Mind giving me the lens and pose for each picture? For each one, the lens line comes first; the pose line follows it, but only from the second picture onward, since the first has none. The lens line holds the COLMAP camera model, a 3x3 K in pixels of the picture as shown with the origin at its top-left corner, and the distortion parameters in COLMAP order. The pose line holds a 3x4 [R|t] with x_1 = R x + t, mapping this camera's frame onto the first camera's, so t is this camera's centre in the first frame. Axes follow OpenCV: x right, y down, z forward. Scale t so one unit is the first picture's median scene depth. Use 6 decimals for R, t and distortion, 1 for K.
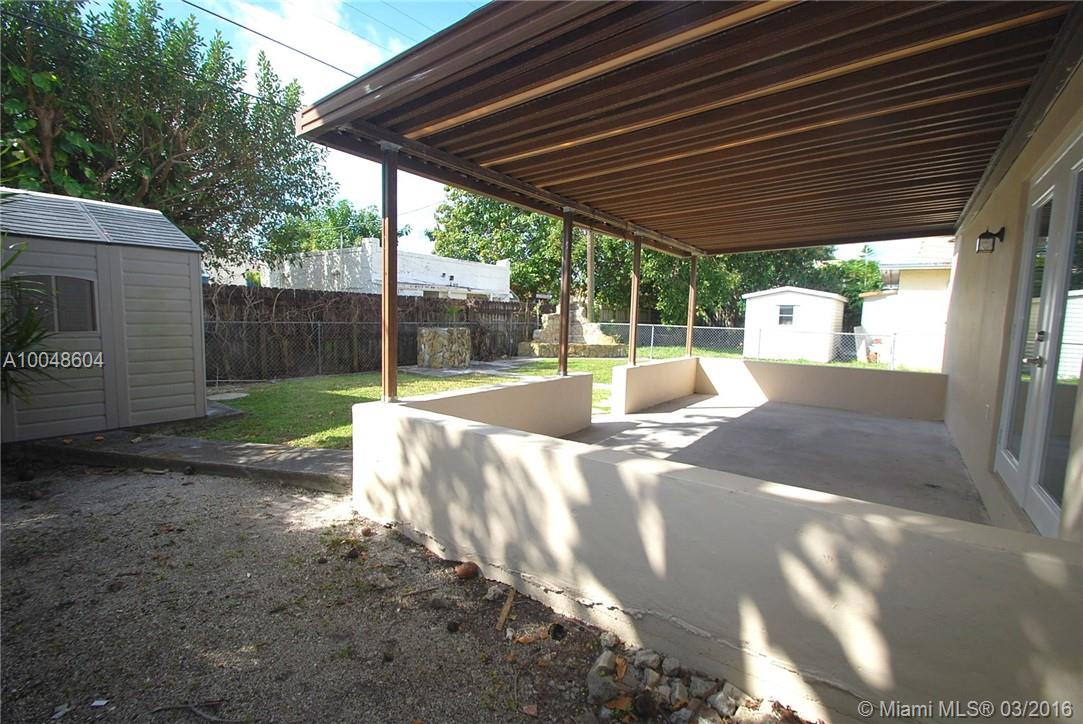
lens RADIAL K [[477.5, 0, 539.4], [0, 477.5, 365.6], [0, 0, 1]] dist [-0.006641, -0.004920]
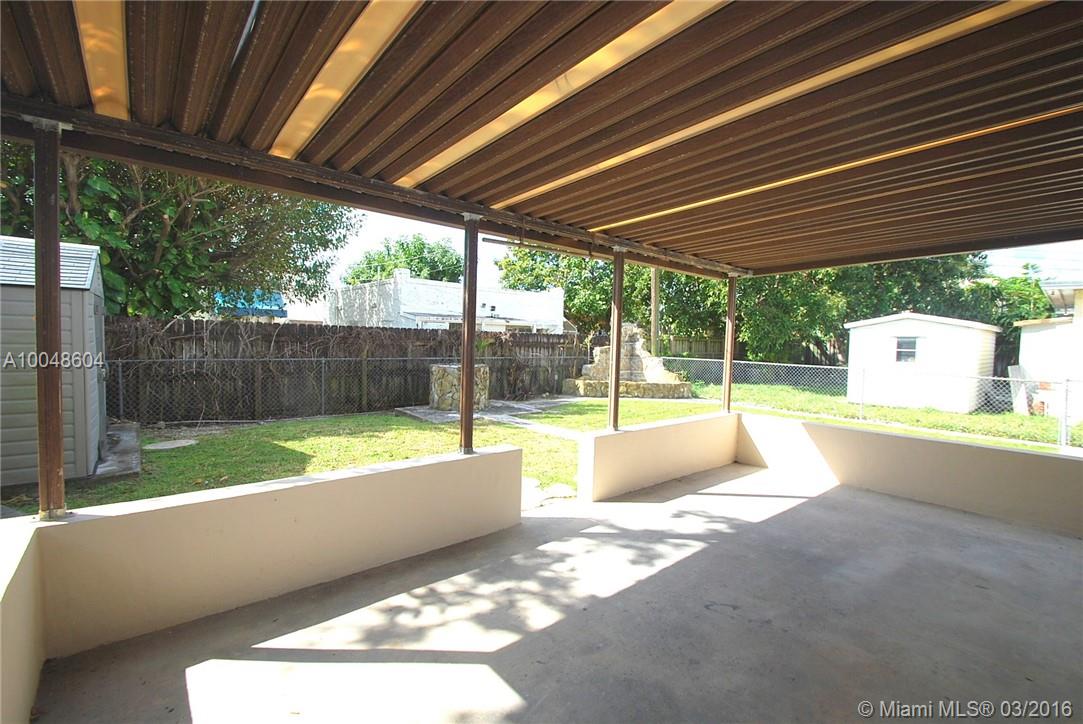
lens RADIAL K [[477.5, 0, 539.6], [0, 477.5, 366.4], [0, 0, 1]] dist [-0.006641, -0.004920]
pose [[0.975438, 0.011773, -0.219959, 0.110767], [-0.023577, 0.998414, -0.051117, -0.025905], [0.219009, 0.055048, 0.974169, 0.122327]]
